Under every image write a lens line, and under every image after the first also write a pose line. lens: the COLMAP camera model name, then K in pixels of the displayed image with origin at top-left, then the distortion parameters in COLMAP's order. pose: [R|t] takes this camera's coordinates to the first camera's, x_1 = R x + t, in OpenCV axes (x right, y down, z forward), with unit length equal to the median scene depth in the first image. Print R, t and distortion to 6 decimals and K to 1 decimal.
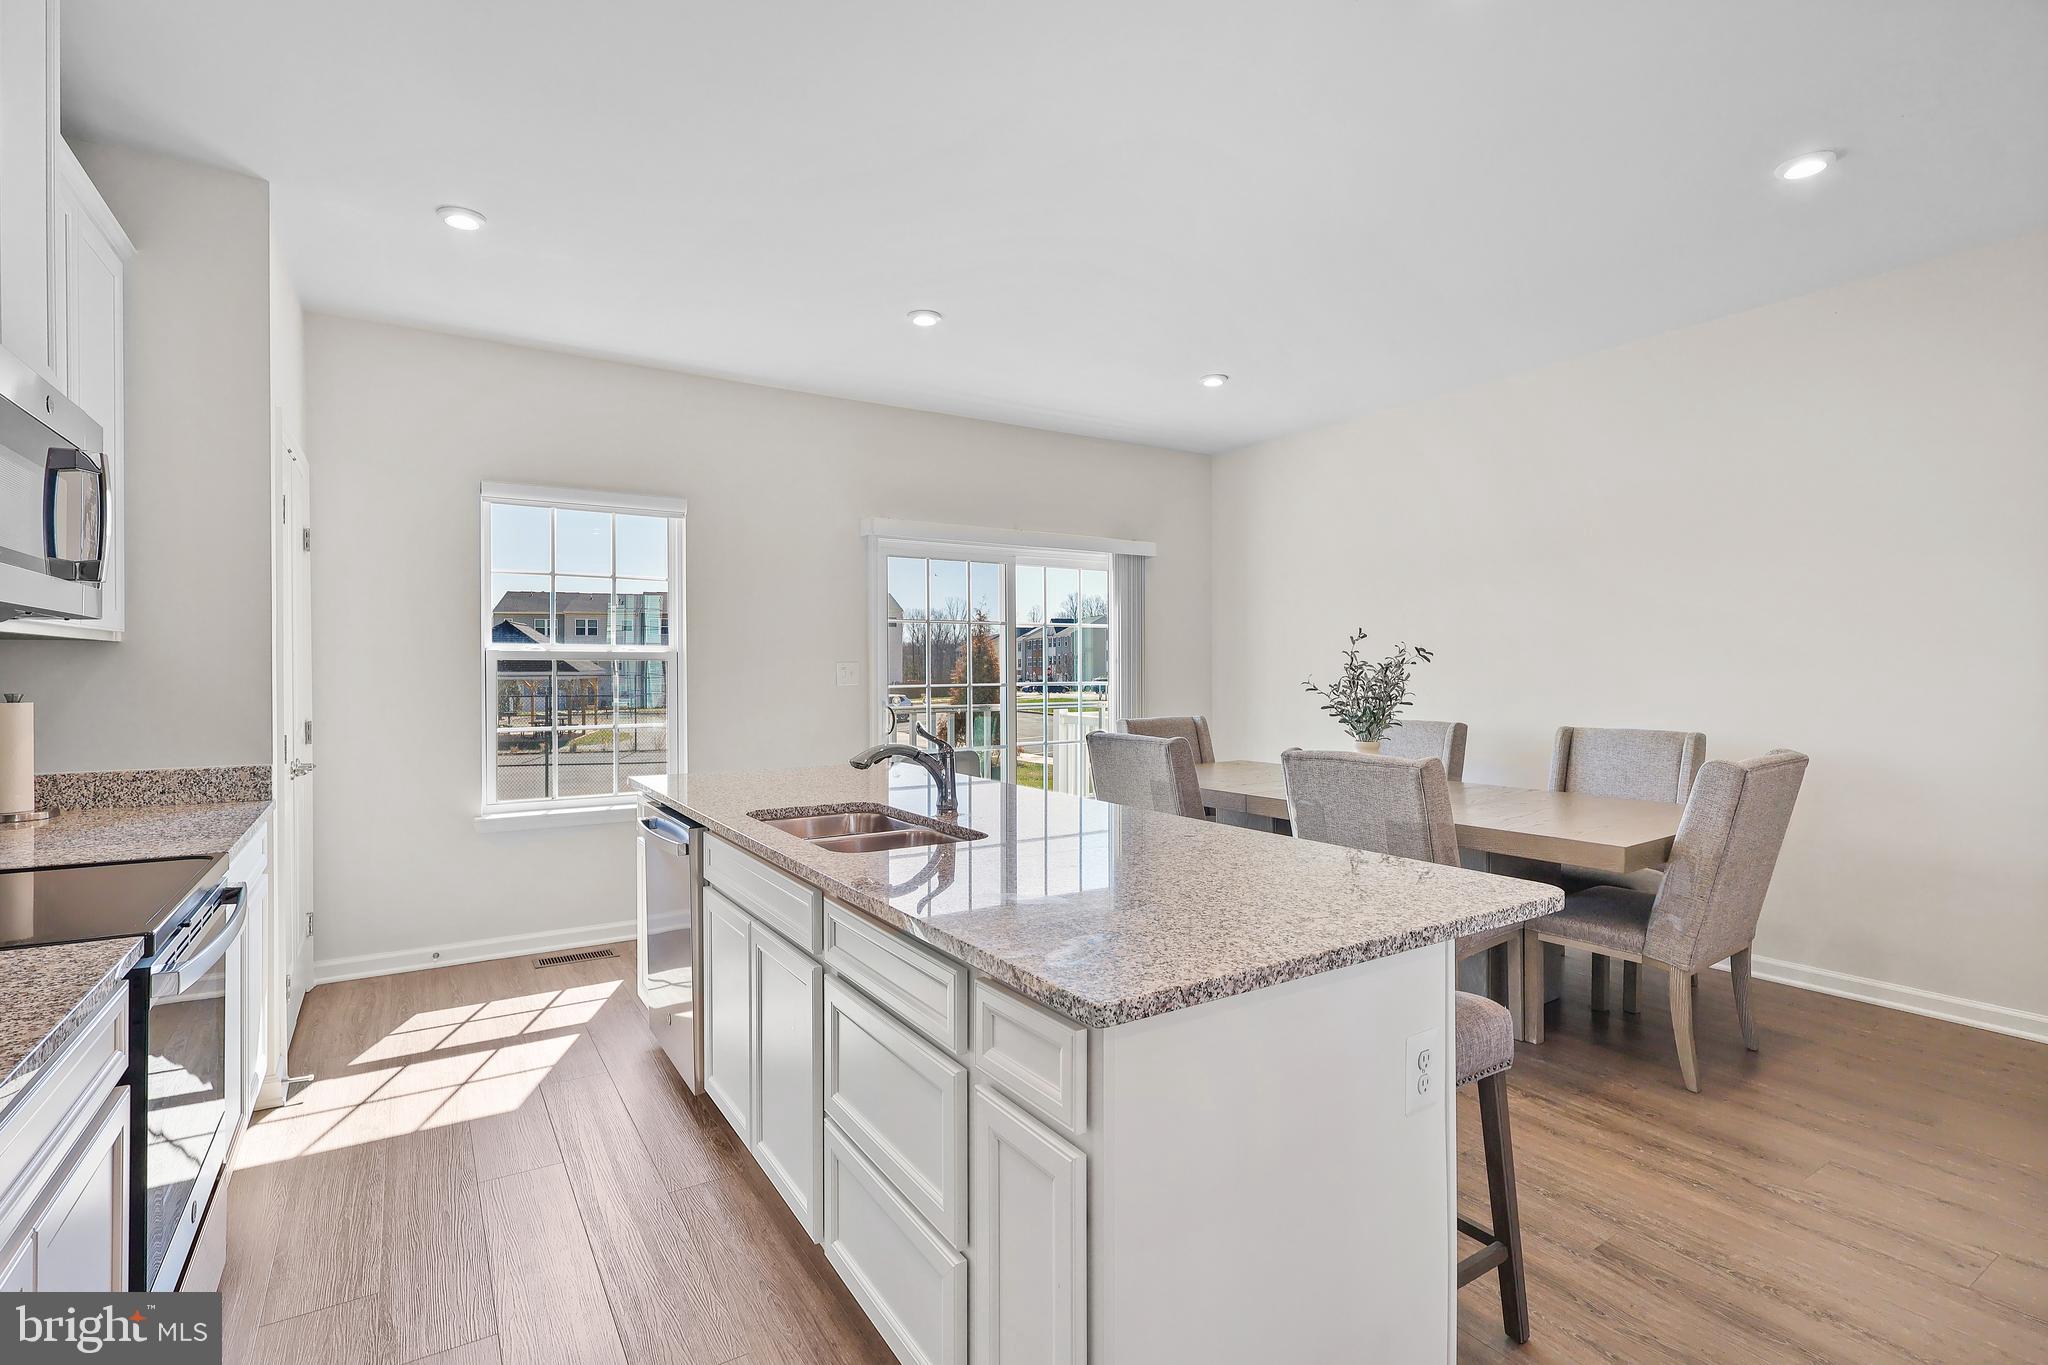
lens RADIAL K [[952.0, 0, 1010.0], [0, 952.0, 669.6], [0, 0, 1]] dist [-0.000816, 0.000360]
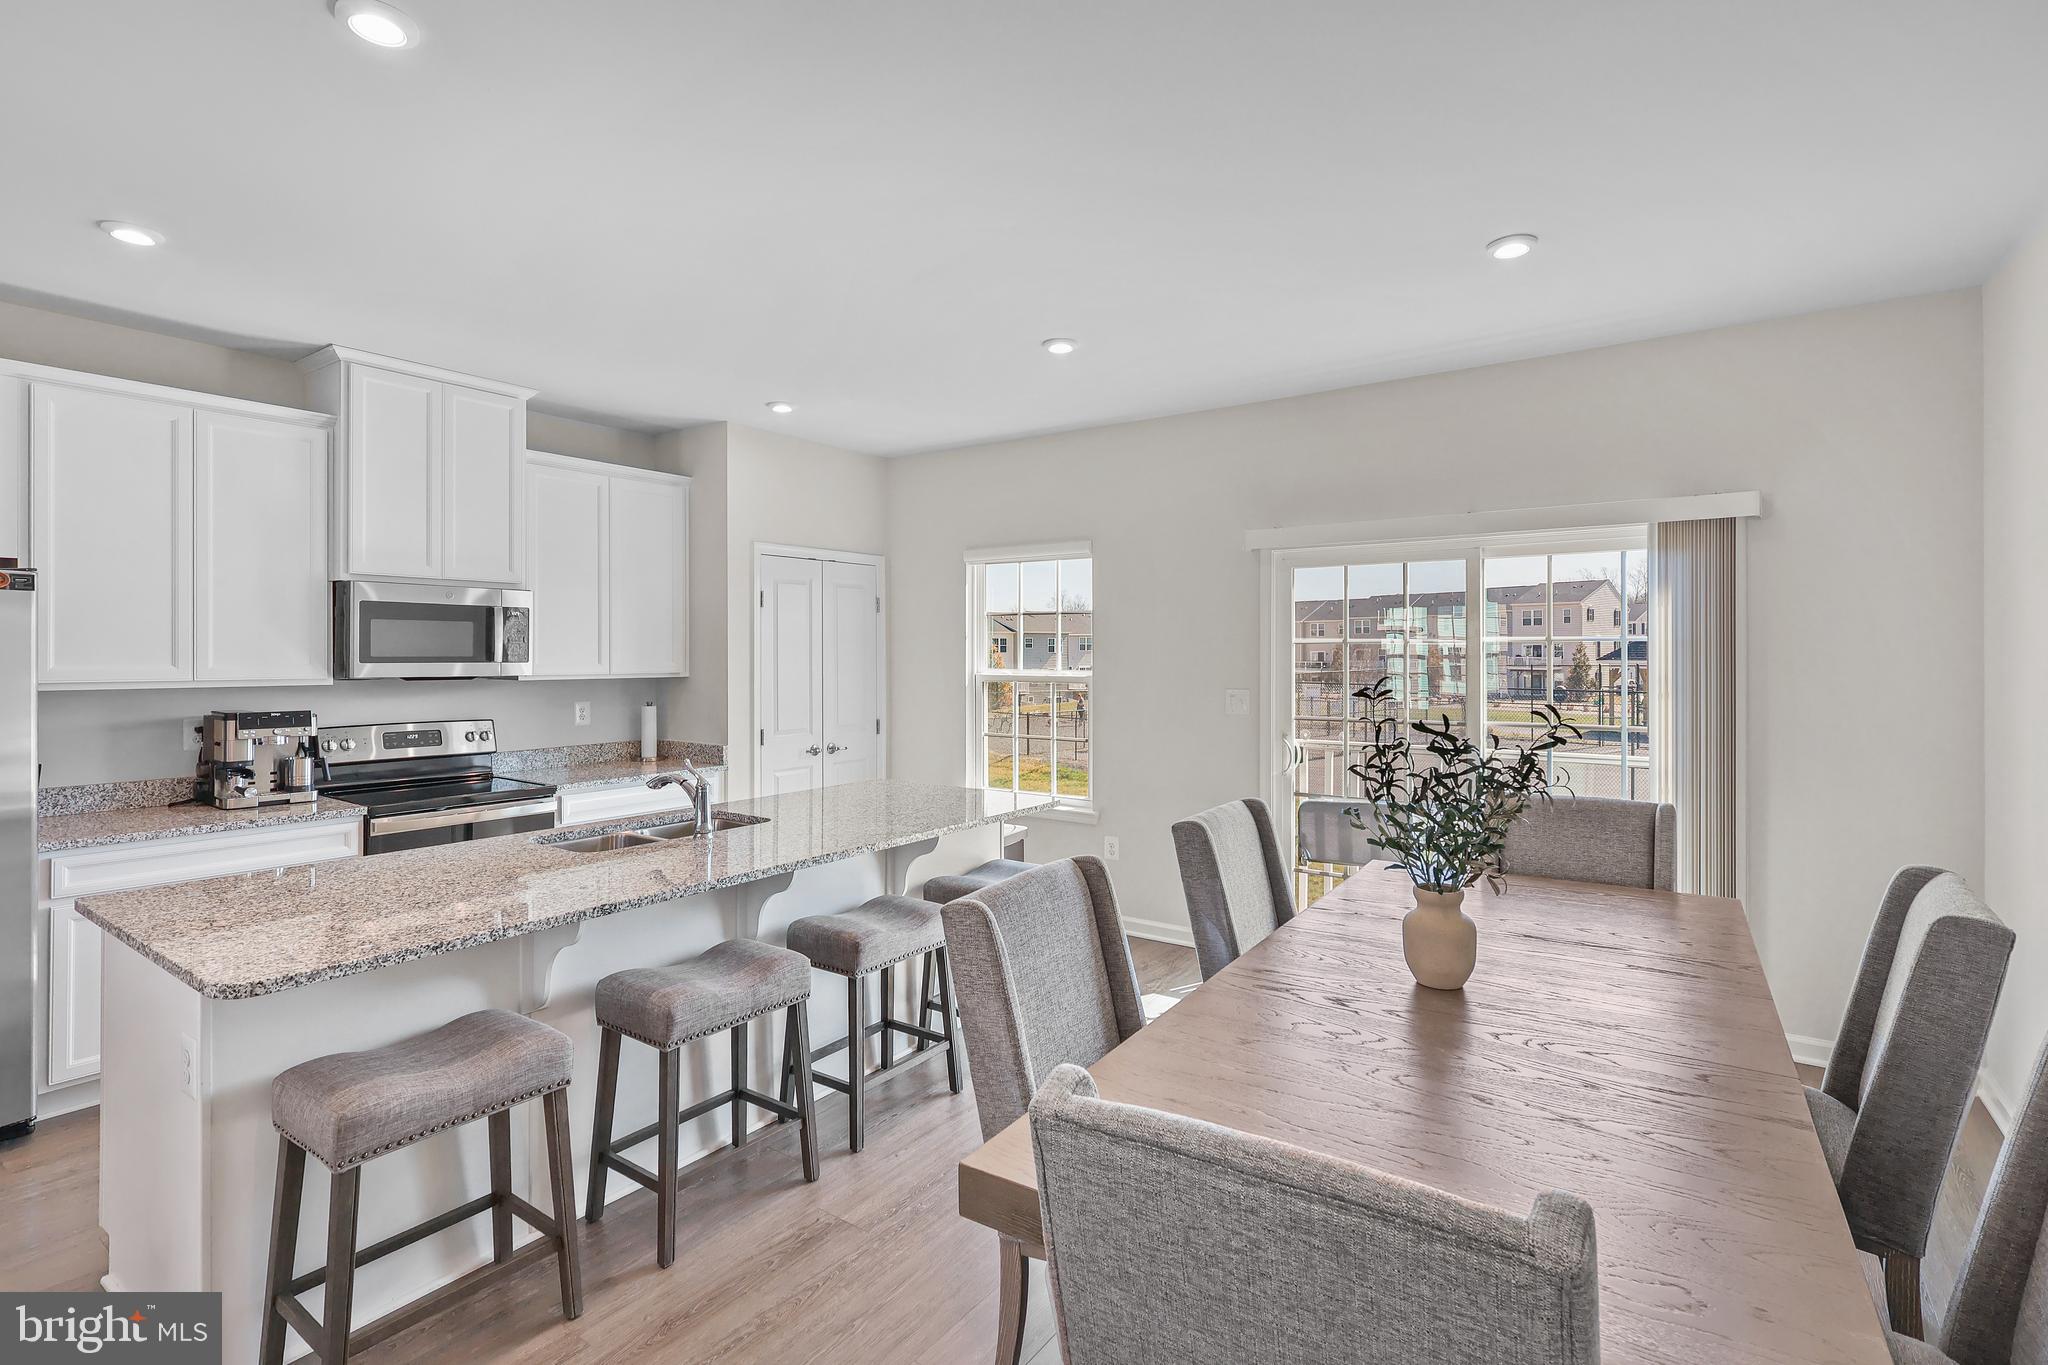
lens RADIAL K [[952.0, 0, 1010.0], [0, 952.0, 669.6], [0, 0, 1]] dist [-0.000816, 0.000360]
pose [[0.387978, 0.027071, -0.921271, 0.637192], [-0.001681, 0.999588, 0.028665, -0.055521], [0.921667, -0.009572, 0.387863, 0.471296]]
